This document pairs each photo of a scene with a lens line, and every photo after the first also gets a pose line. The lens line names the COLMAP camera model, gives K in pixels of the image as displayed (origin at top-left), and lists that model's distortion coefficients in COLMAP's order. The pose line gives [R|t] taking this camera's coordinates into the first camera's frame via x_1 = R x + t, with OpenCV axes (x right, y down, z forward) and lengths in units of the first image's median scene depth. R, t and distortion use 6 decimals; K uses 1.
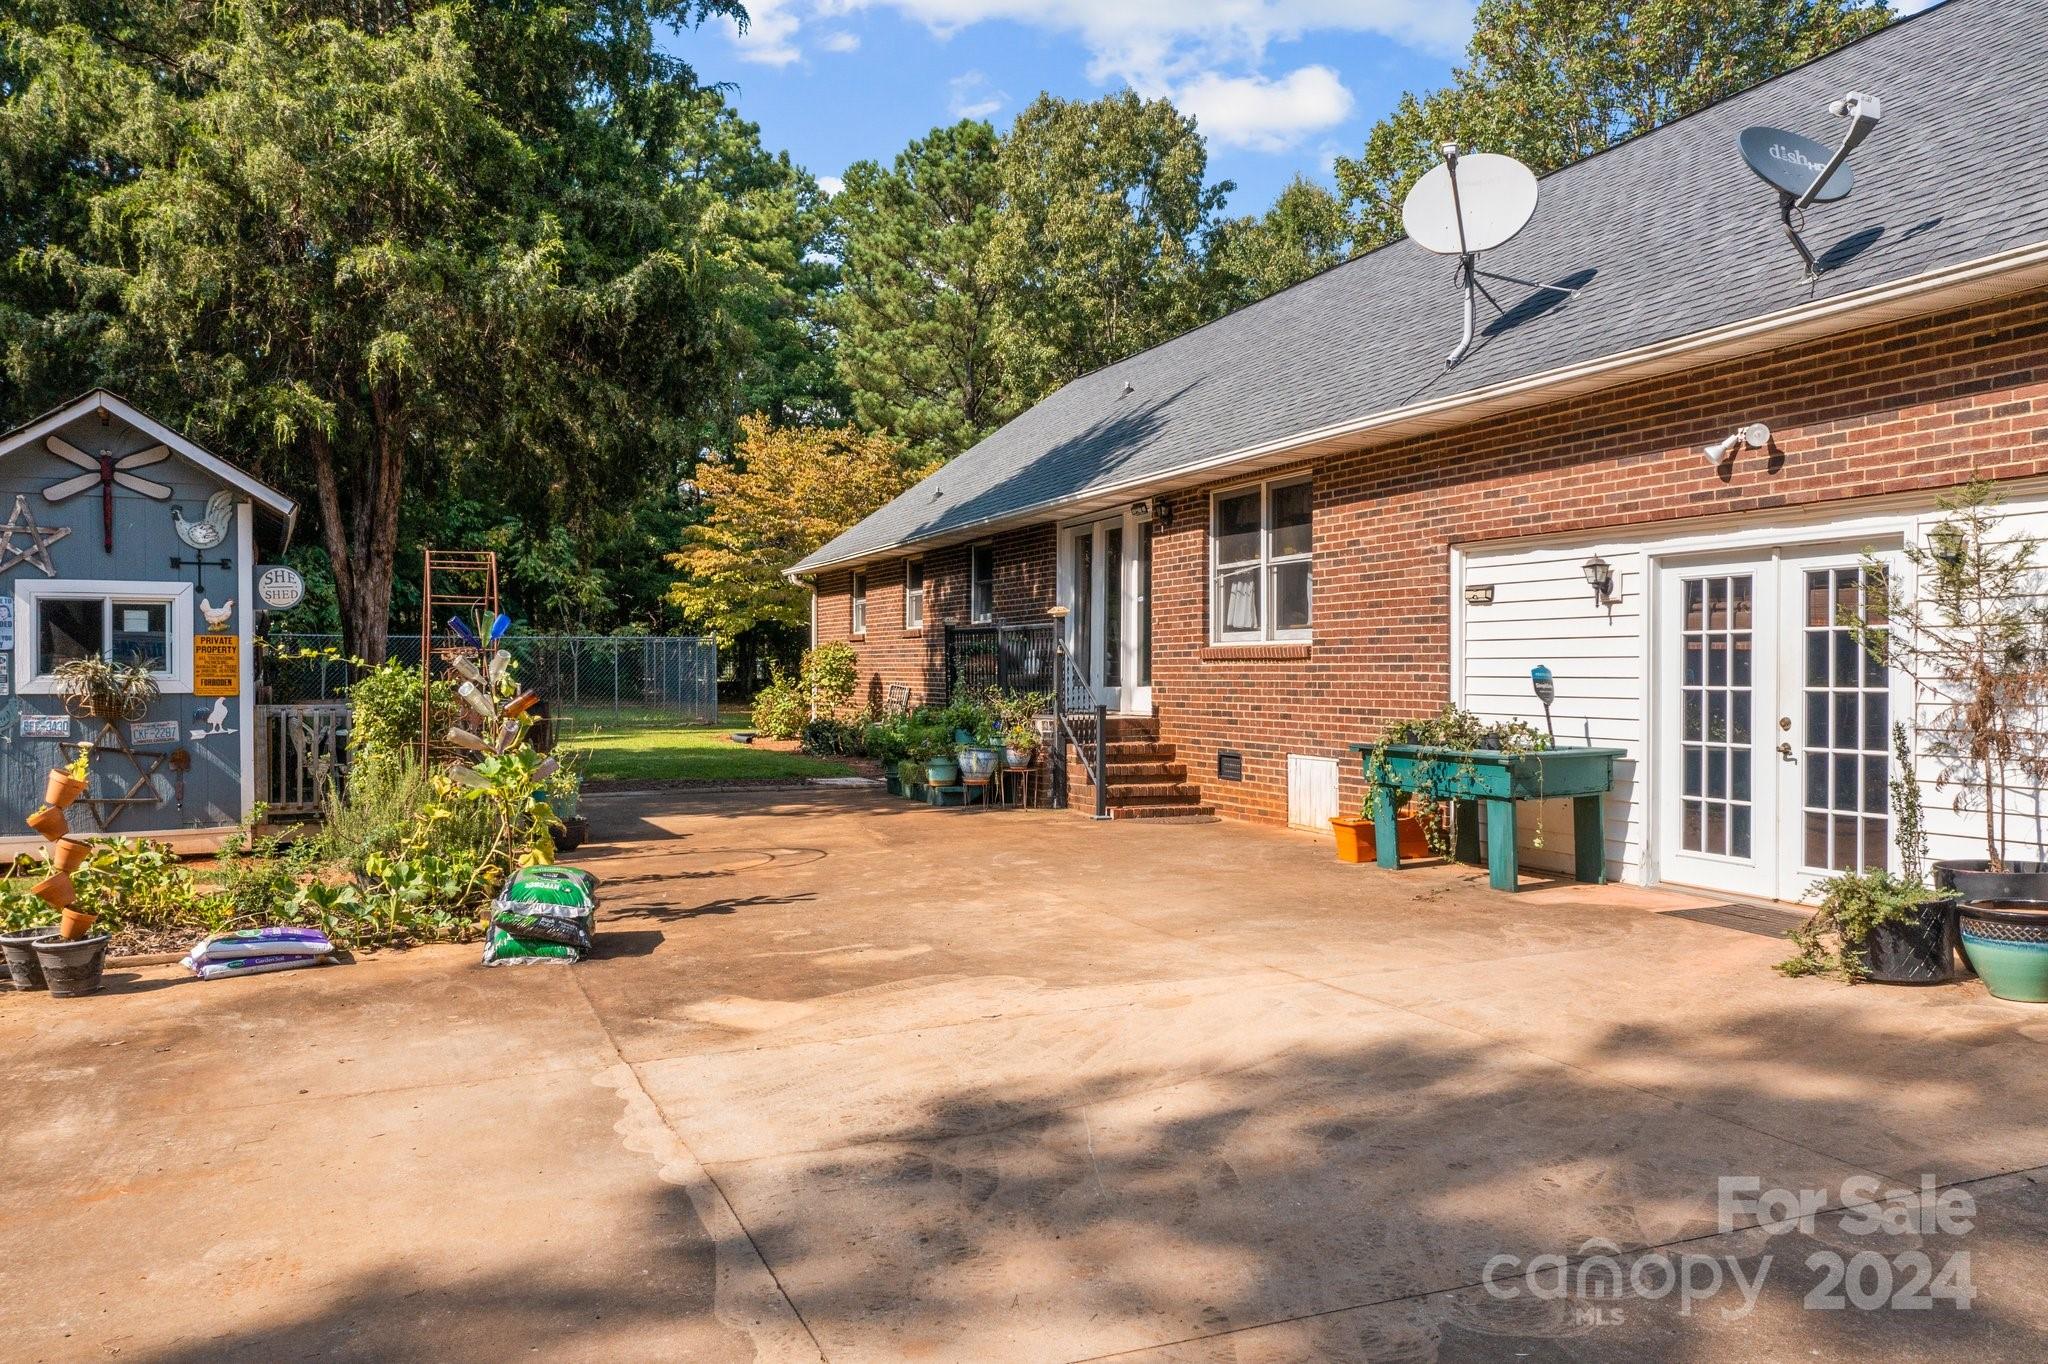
lens RADIAL K [[1633.5, 0, 1021.4], [0, 1633.5, 671.6], [0, 0, 1]] dist [0.000987, 0.001629]
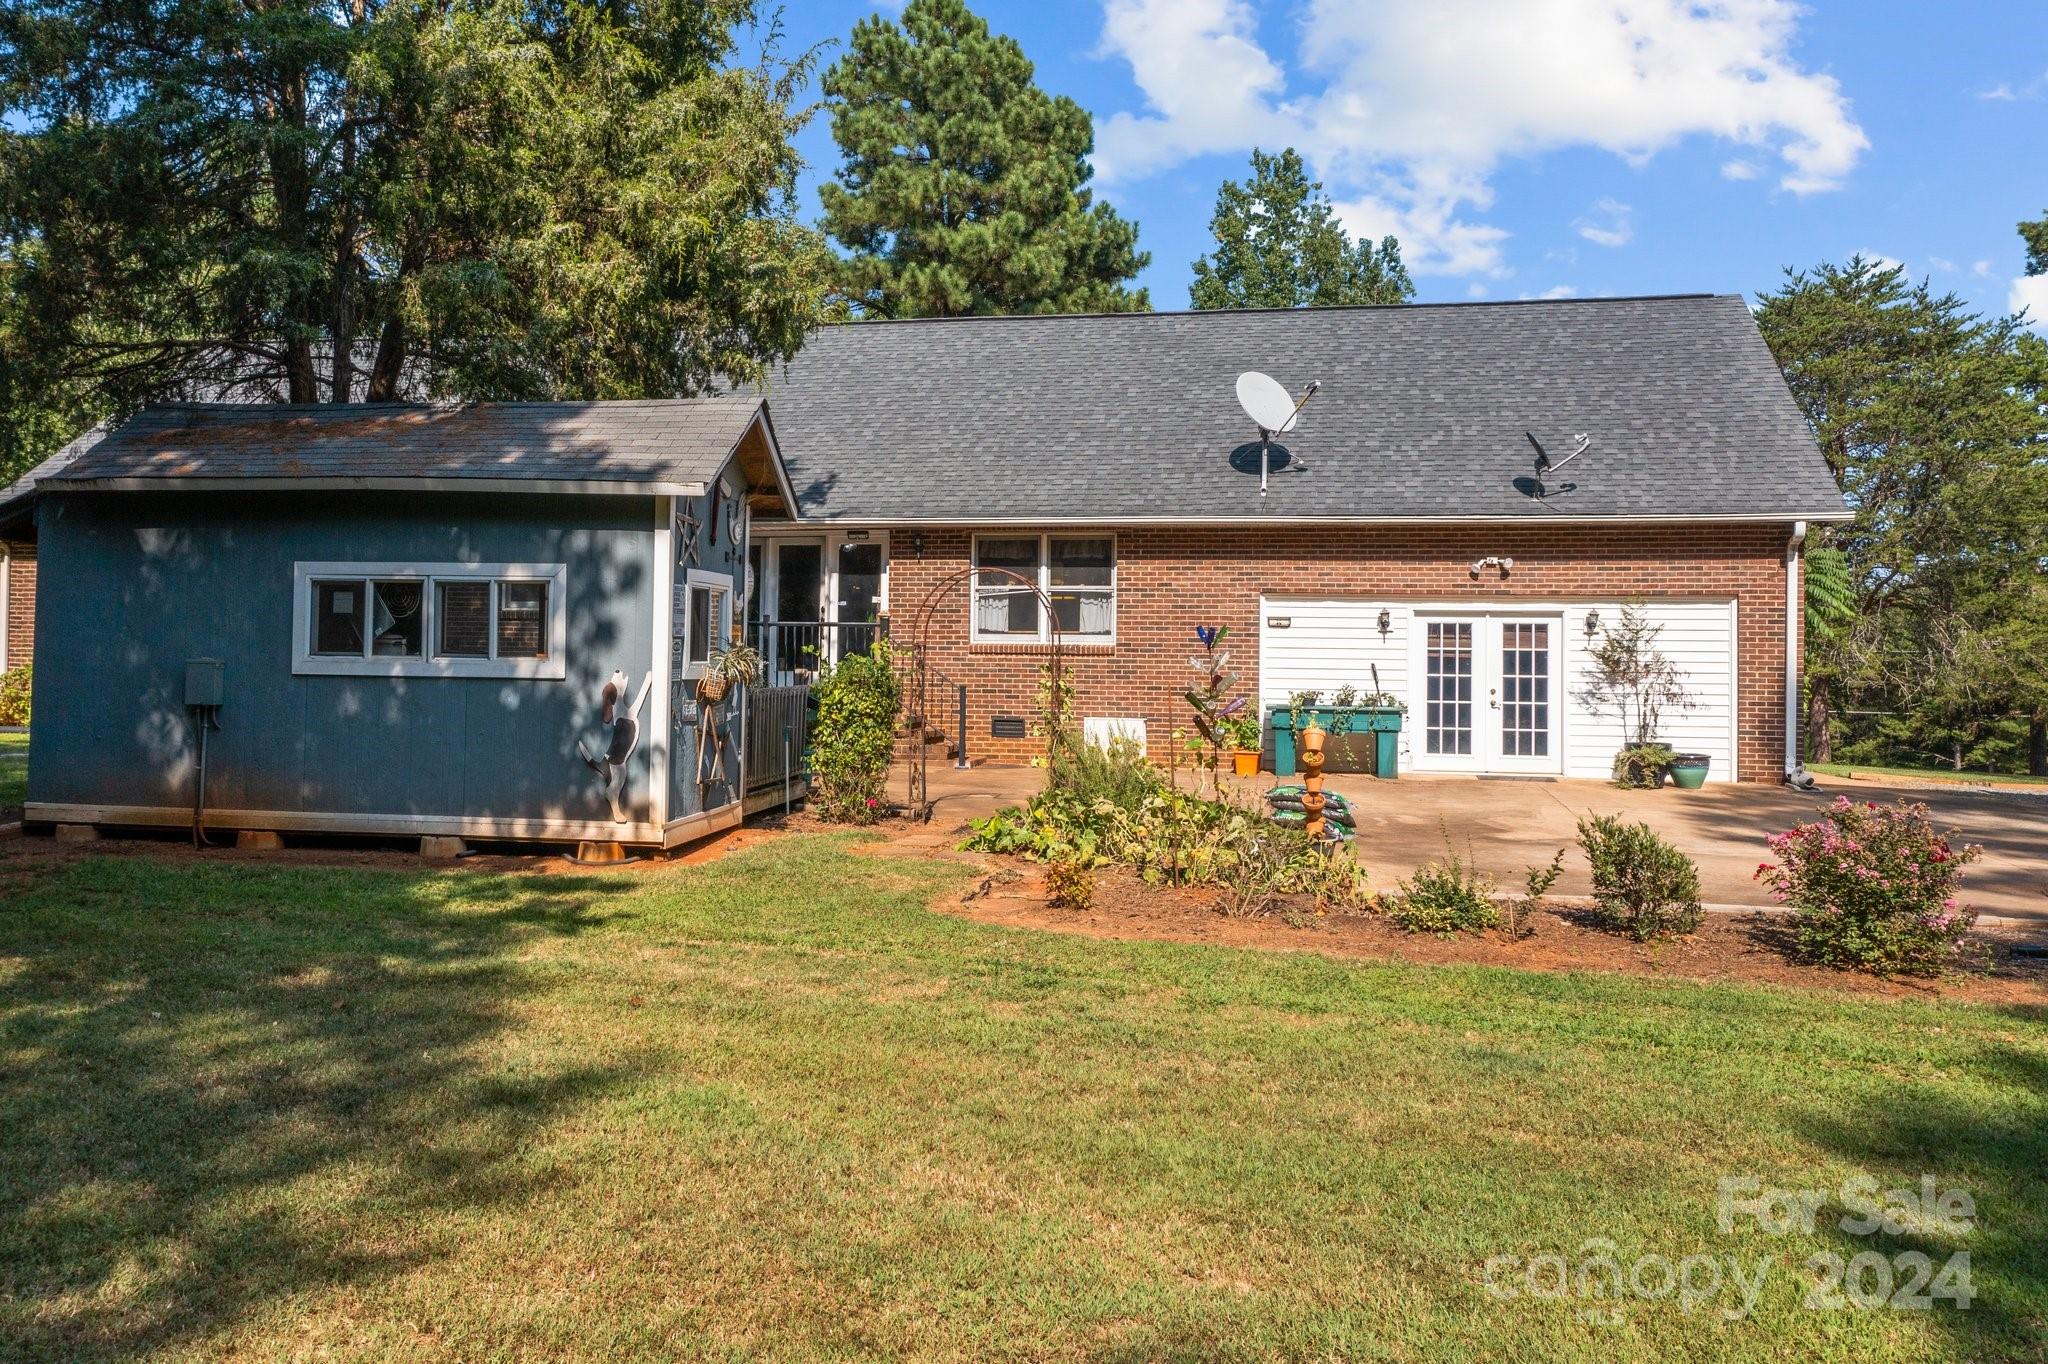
lens RADIAL K [[1633.5, 0, 1012.1], [0, 1633.5, 587.9], [0, 0, 1]] dist [0.000987, 0.001629]
pose [[0.527960, 0.037989, 0.848419, -1.672874], [-0.011992, 0.999233, -0.037280, -0.017410], [-0.849185, 0.009508, 0.528010, 0.361919]]
